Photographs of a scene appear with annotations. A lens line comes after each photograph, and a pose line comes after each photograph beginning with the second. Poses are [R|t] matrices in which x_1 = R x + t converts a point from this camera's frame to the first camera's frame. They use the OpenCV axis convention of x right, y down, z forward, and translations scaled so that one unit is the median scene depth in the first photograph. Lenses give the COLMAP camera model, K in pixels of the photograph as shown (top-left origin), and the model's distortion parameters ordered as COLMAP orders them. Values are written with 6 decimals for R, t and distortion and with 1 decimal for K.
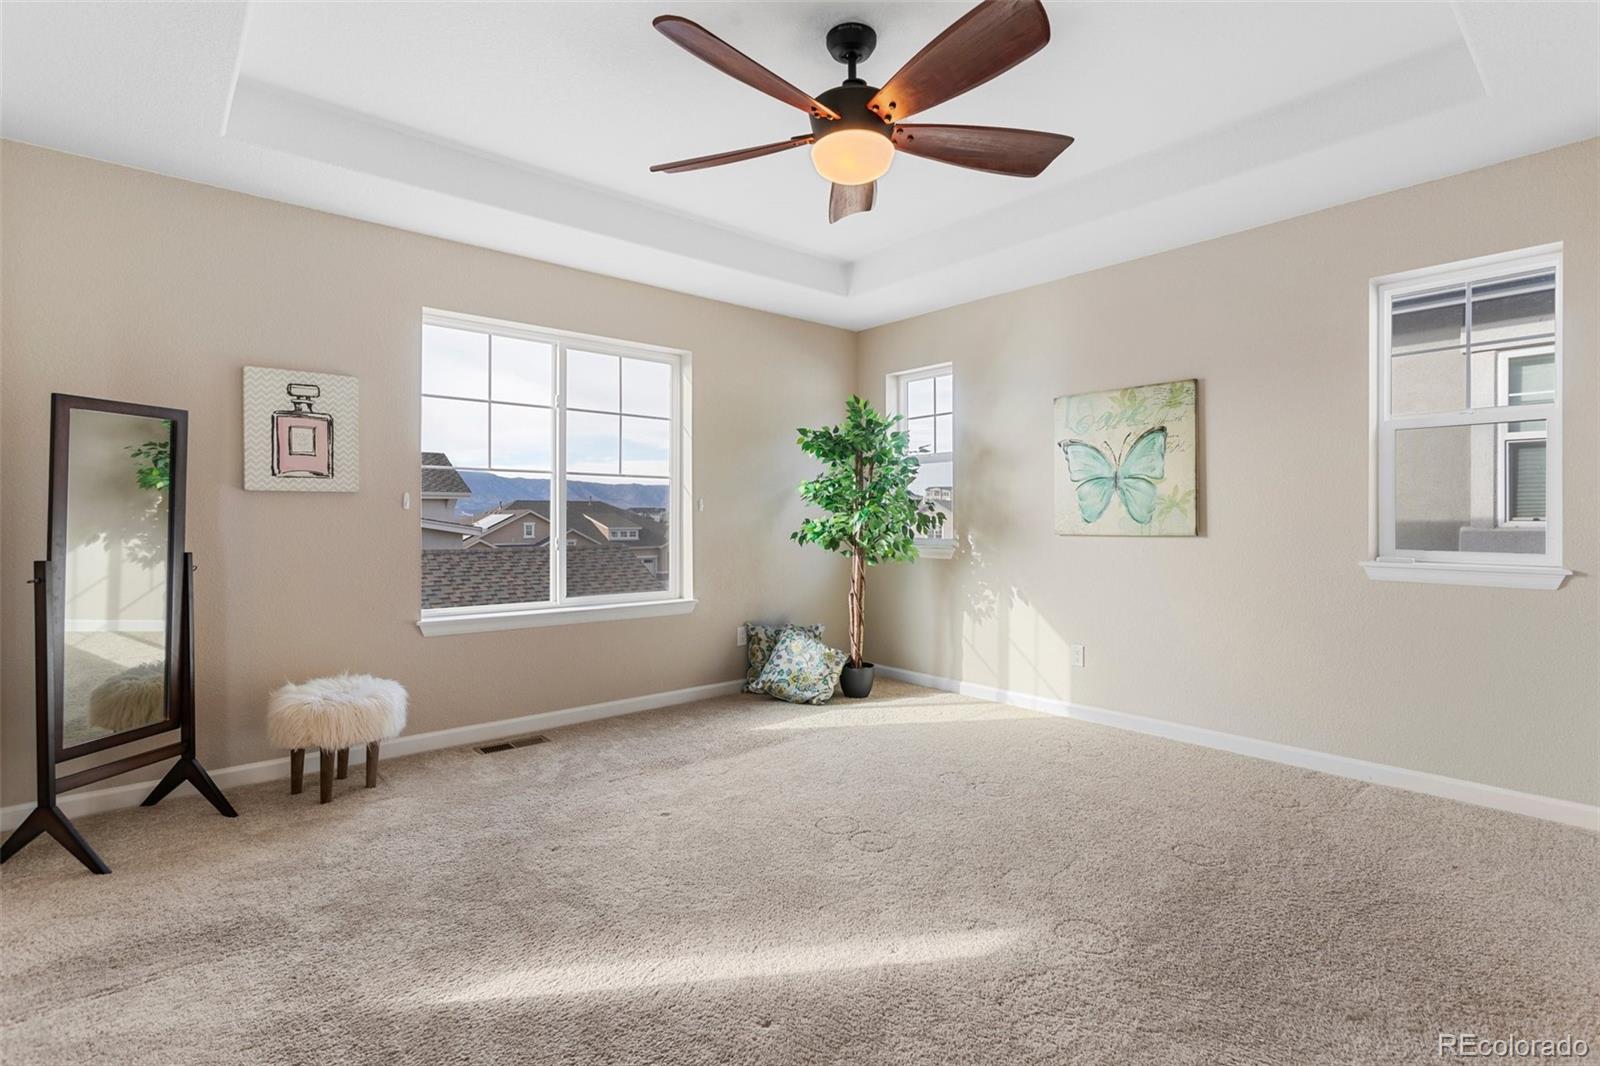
lens RADIAL K [[751.2, 0, 808.0], [0, 751.2, 525.3], [0, 0, 1]] dist [0.002715, 0.000946]
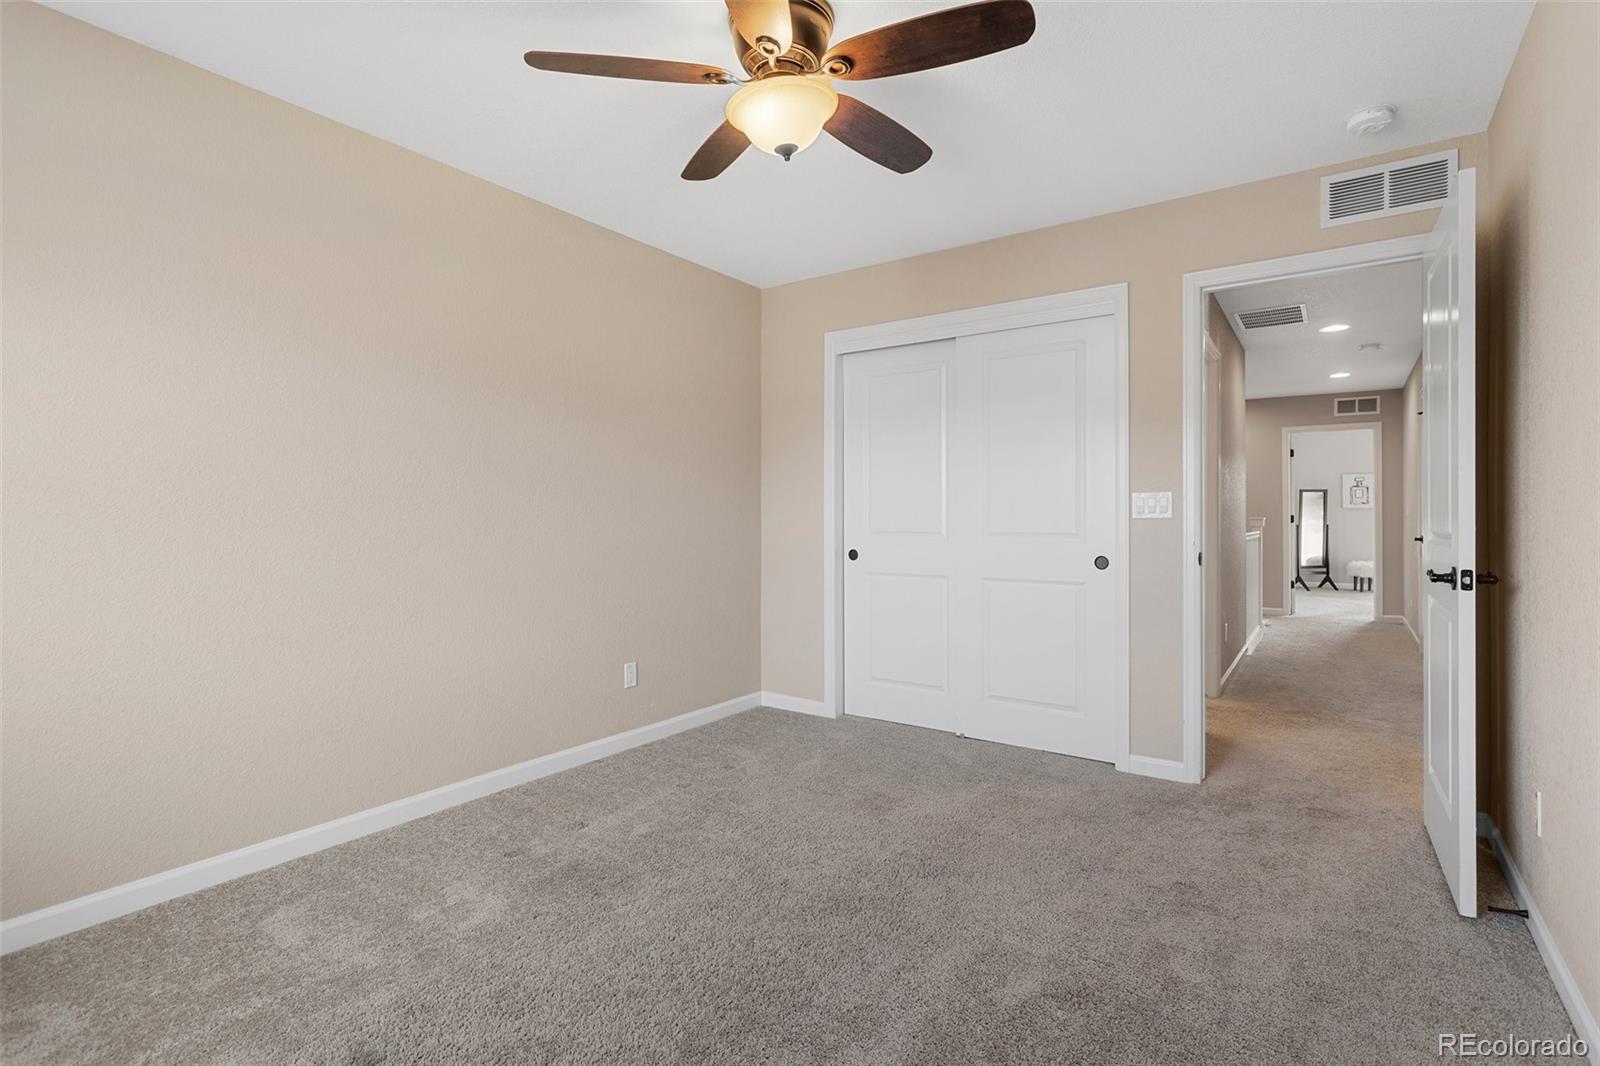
lens RADIAL K [[762.5, 0, 802.0], [0, 762.5, 521.2], [0, 0, 1]] dist [0.002471, 0.000129]
pose [[0.232661, -0.000680, -0.972558, 2.319991], [0.002962, 0.999996, 0.000009, 0.007988], [0.972553, -0.002883, 0.232662, -2.497864]]
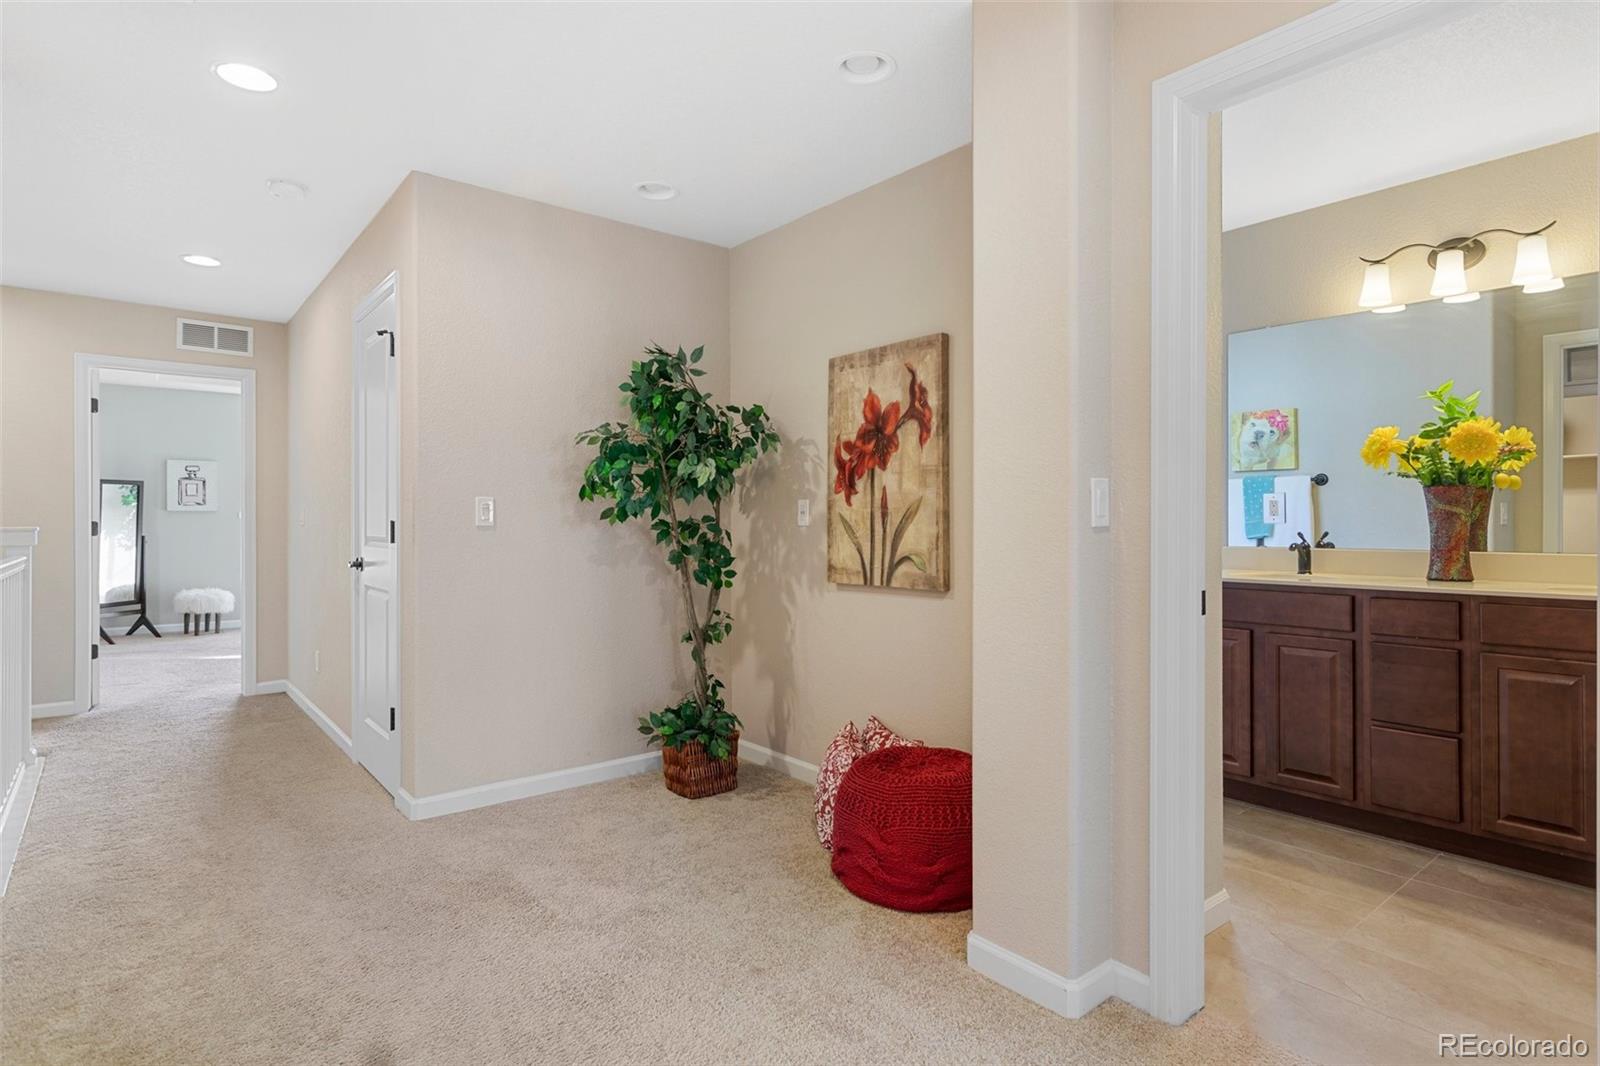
lens RADIAL K [[842.3, 0, 802.1], [0, 842.3, 516.6], [0, 0, 1]] dist [0.003617, 0.000091]
pose [[0.999018, -0.004726, -0.044050, 1.456081], [0.004362, 0.999956, -0.008360, 0.002797], [0.044088, 0.008160, 0.998994, -1.673847]]
